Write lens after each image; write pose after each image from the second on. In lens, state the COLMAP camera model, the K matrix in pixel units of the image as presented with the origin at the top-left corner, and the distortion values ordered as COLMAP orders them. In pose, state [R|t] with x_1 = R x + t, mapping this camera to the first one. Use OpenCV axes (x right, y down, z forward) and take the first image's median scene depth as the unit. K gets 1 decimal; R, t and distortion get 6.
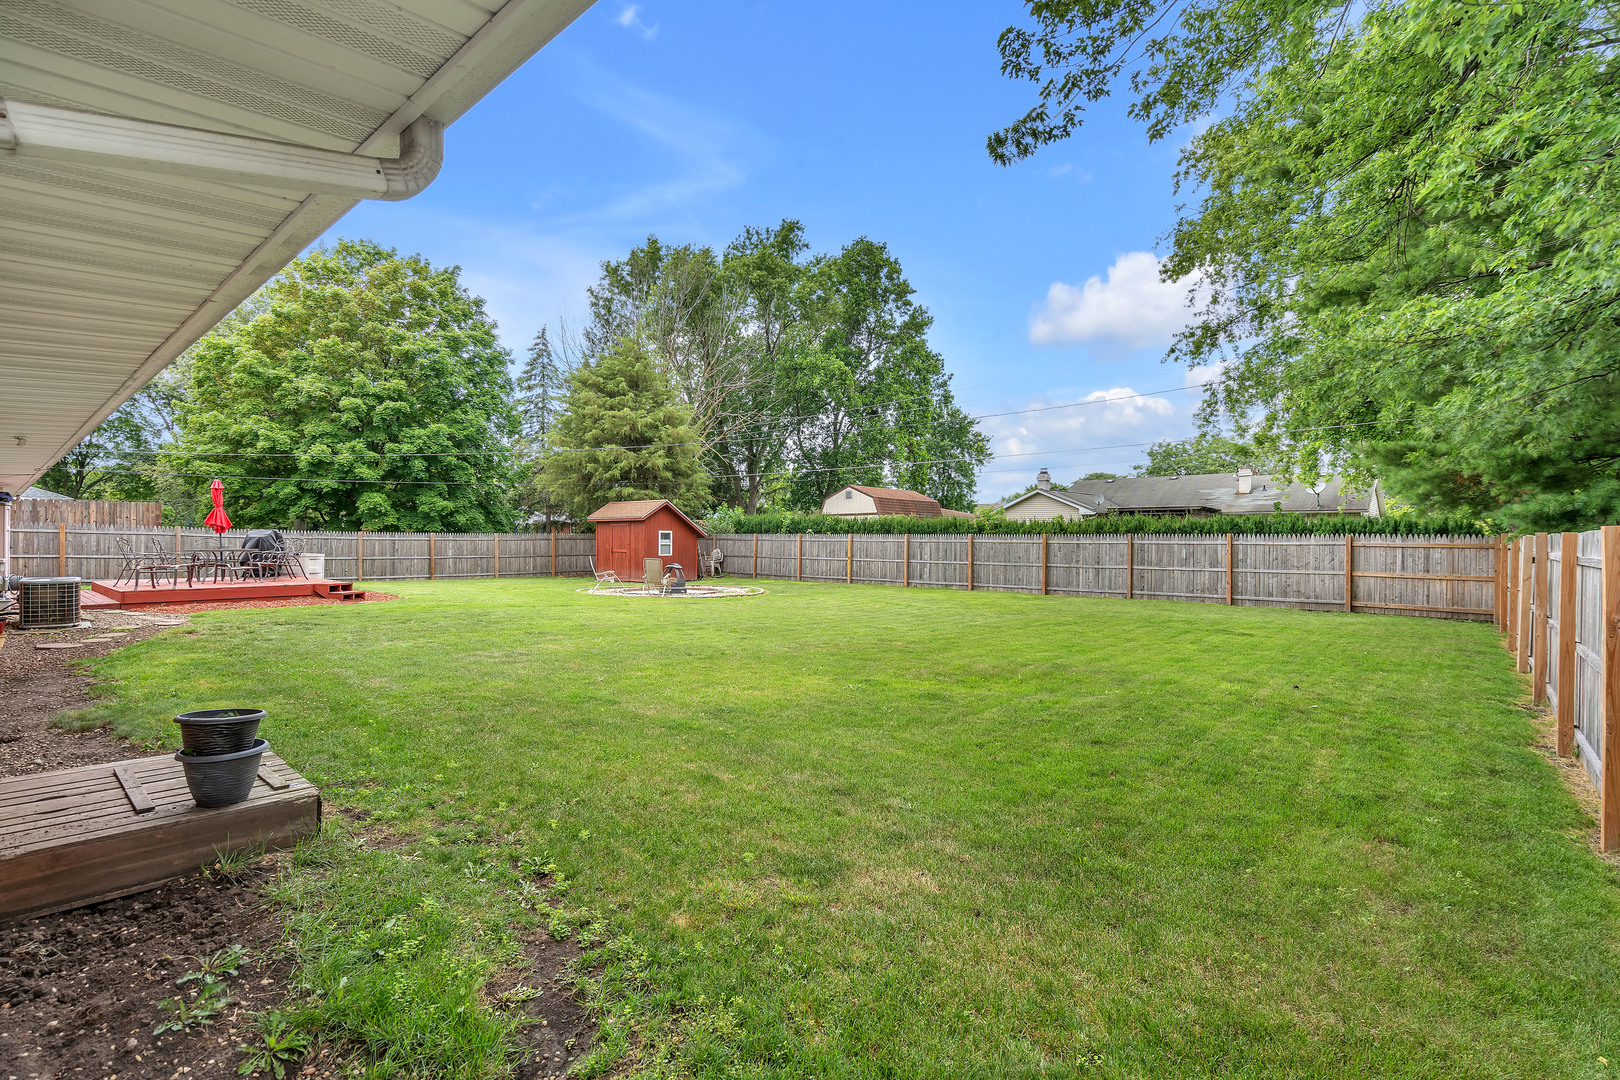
lens RADIAL K [[747.6, 0, 814.7], [0, 747.6, 536.2], [0, 0, 1]] dist [-0.008948, 0.002149]
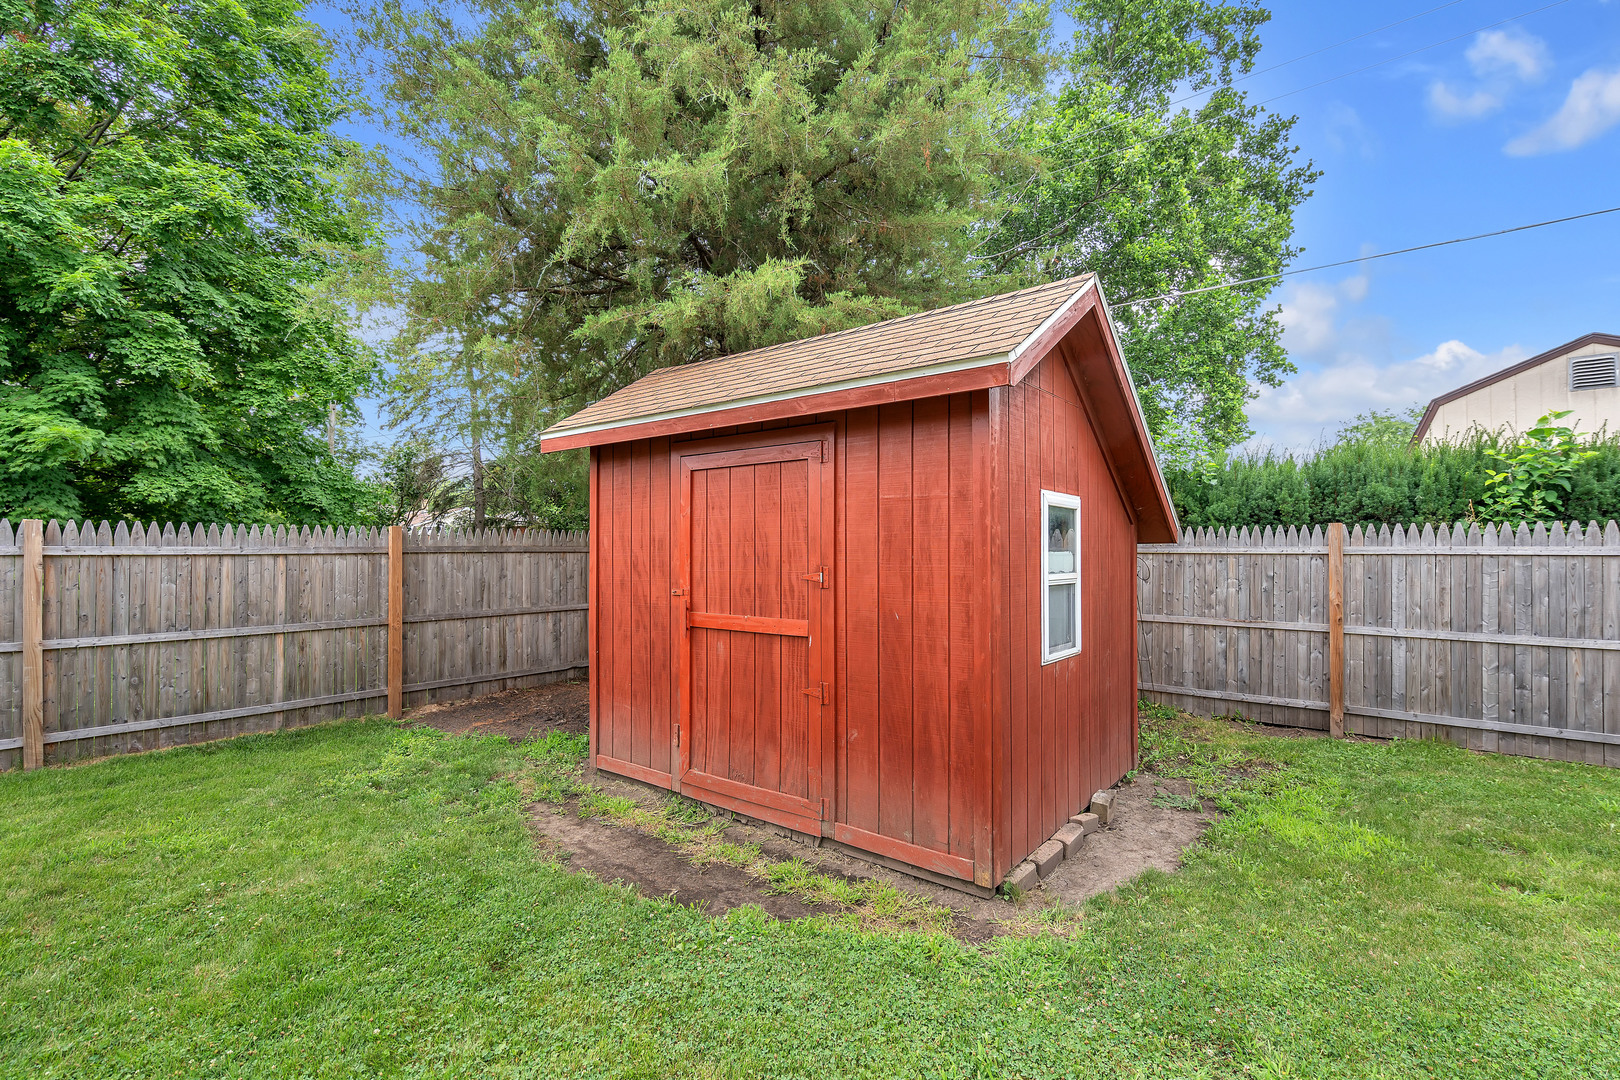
lens RADIAL K [[747.6, 0, 811.9], [0, 747.6, 541.3], [0, 0, 1]] dist [-0.008948, 0.002149]
pose [[0.999266, -0.001331, 0.038277, -0.224827], [0.001660, 0.999962, -0.008562, 0.003176], [-0.038264, 0.008619, 0.999230, 0.746516]]
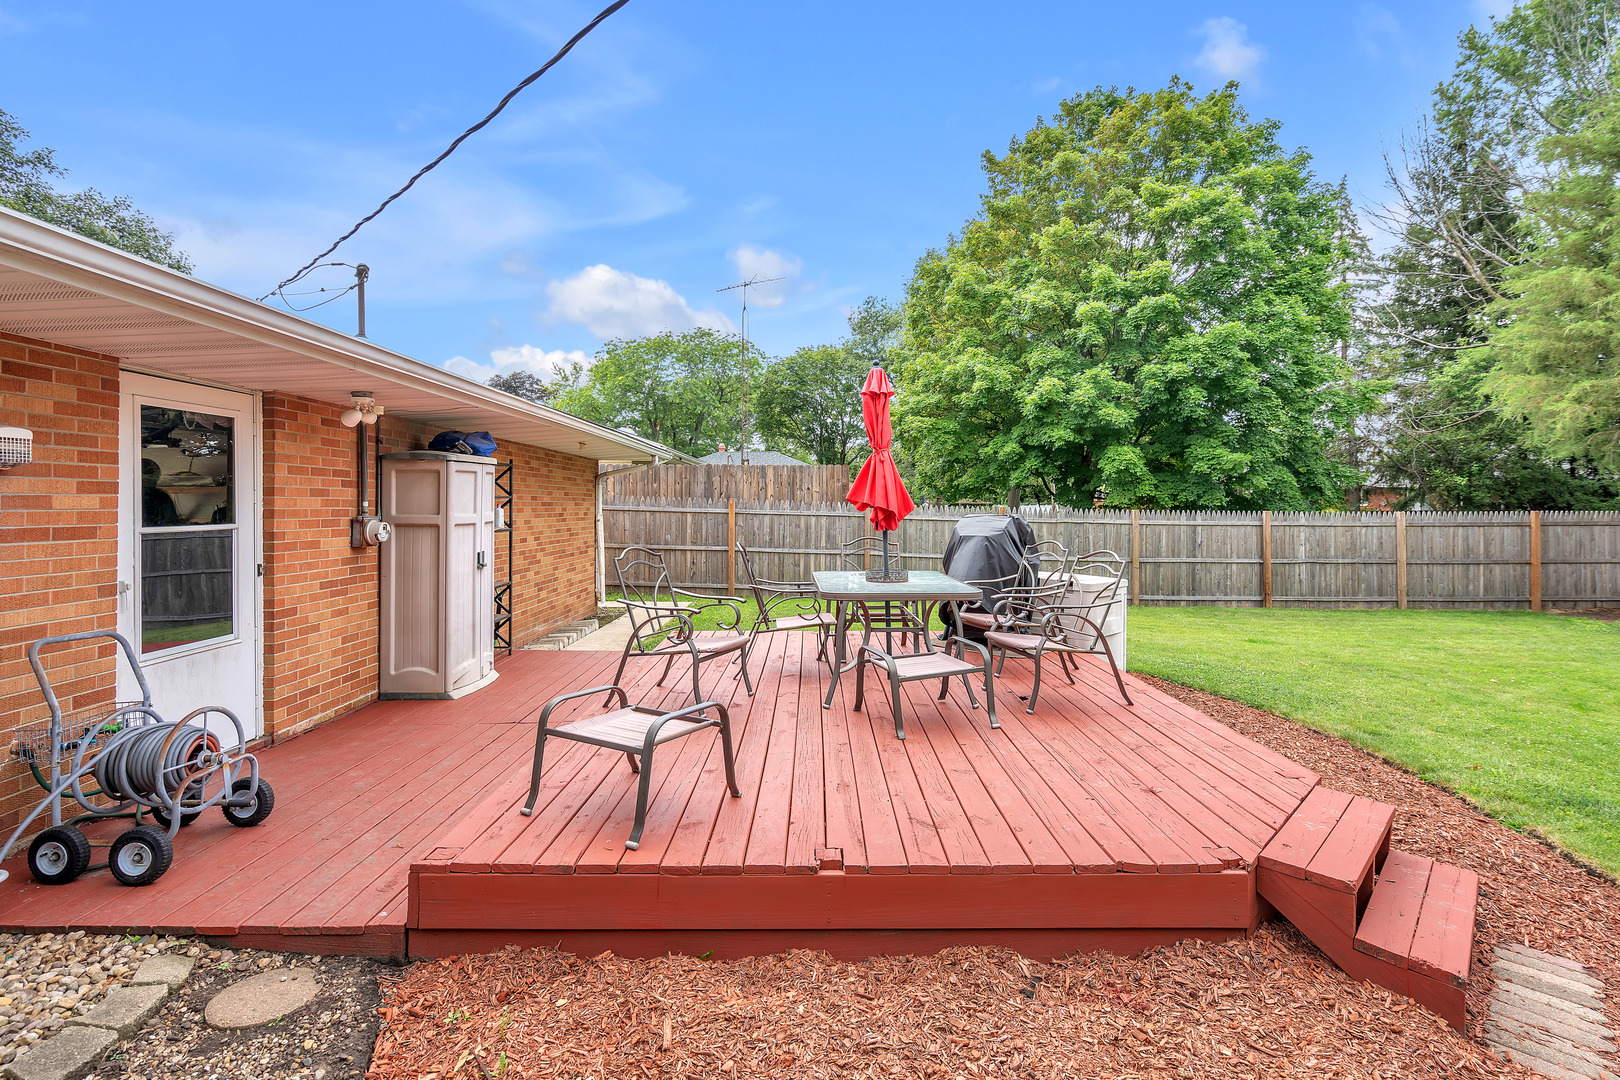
lens RADIAL K [[747.6, 0, 812.0], [0, 747.6, 498.9], [0, 0, 1]] dist [-0.008948, 0.002149]
pose [[0.659178, -0.005587, -0.751966, -0.294653], [0.000712, 0.999977, -0.006806, -0.008209], [0.751986, 0.003951, 0.659167, 0.387922]]
